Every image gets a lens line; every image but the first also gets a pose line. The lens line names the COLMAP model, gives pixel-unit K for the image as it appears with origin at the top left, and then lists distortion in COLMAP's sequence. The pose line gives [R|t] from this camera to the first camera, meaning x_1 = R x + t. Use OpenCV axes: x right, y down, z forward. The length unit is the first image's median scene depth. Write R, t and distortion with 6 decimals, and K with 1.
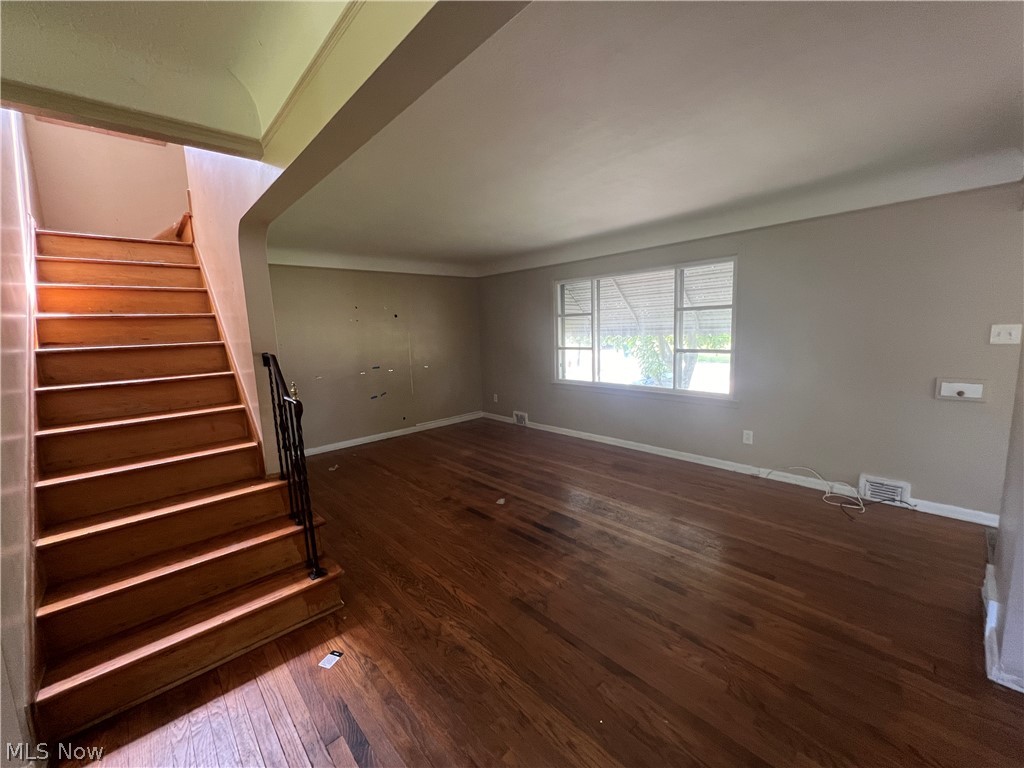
lens RADIAL K [[415.0, 0, 511.4], [0, 415.0, 384.6], [0, 0, 1]] dist [-0.000305, -0.000258]
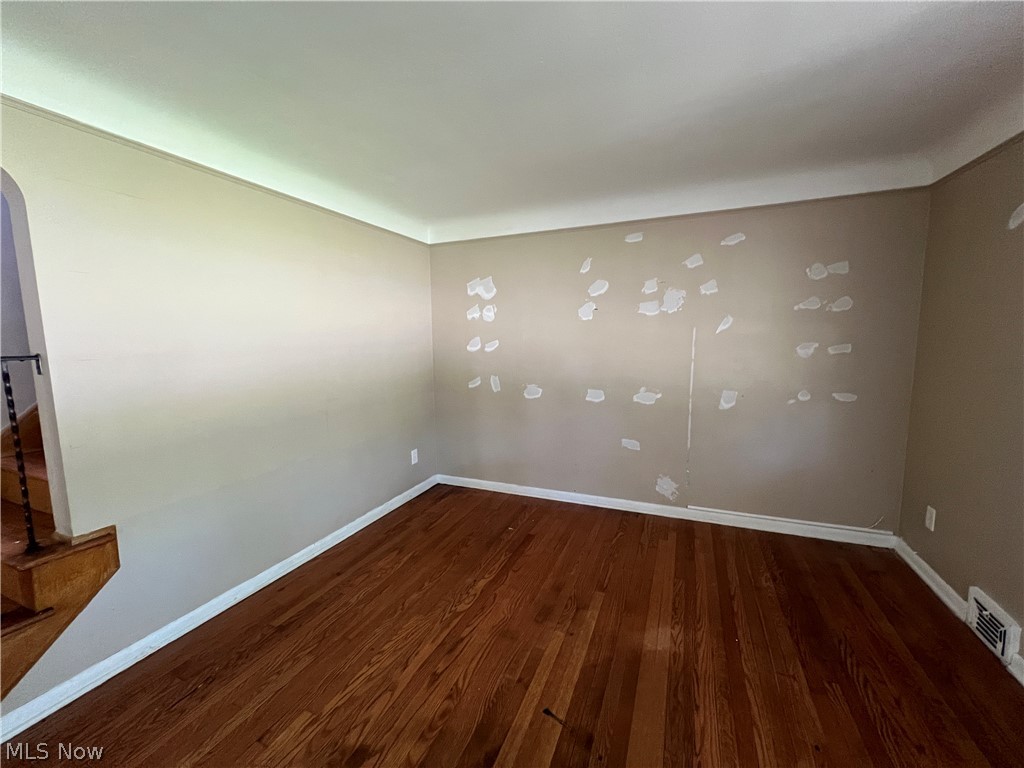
lens RADIAL K [[415.0, 0, 512.4], [0, 415.0, 382.2], [0, 0, 1]] dist [-0.000305, -0.000258]
pose [[0.414573, 0.134359, -0.900043, 0.159566], [-0.125971, 0.987992, 0.089464, -0.095485], [0.901255, 0.076290, 0.426520, 0.715880]]
